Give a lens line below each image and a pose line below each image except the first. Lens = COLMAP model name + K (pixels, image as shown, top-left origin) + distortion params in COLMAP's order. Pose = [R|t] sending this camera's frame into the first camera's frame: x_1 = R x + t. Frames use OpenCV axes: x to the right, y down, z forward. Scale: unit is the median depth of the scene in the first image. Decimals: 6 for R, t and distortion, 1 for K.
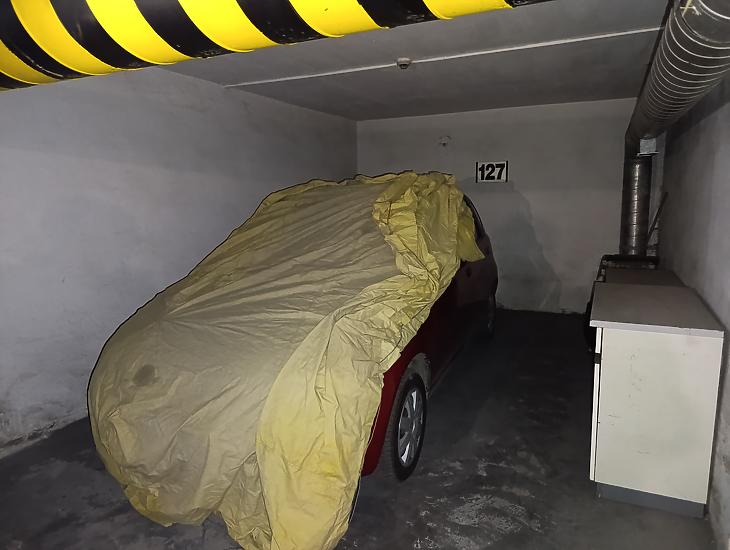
lens RADIAL K [[500.9, 0, 366.0], [0, 500.9, 275.7], [0, 0, 1]] dist [-0.004952, -0.007801]
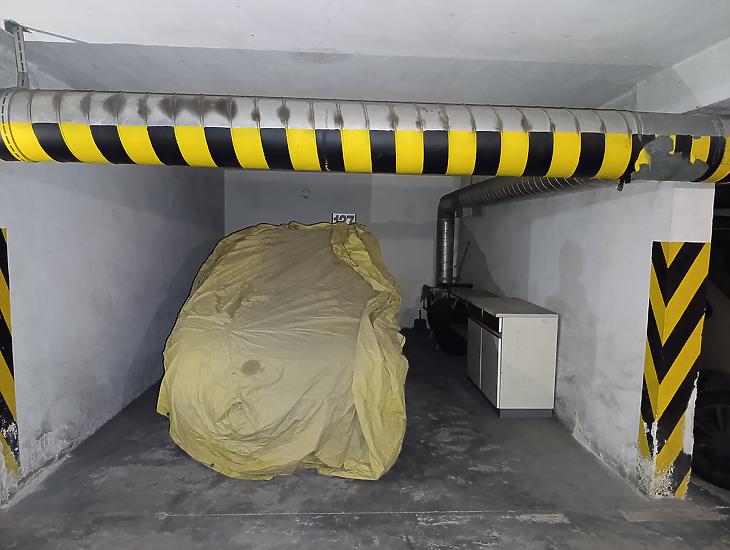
lens RADIAL K [[500.9, 0, 364.7], [0, 500.9, 274.4], [0, 0, 1]] dist [-0.004952, -0.007801]
pose [[0.880880, -0.003456, 0.473328, -0.669478], [0.043148, 0.996396, -0.073024, 0.050209], [-0.471370, 0.084748, 0.877854, -0.291555]]
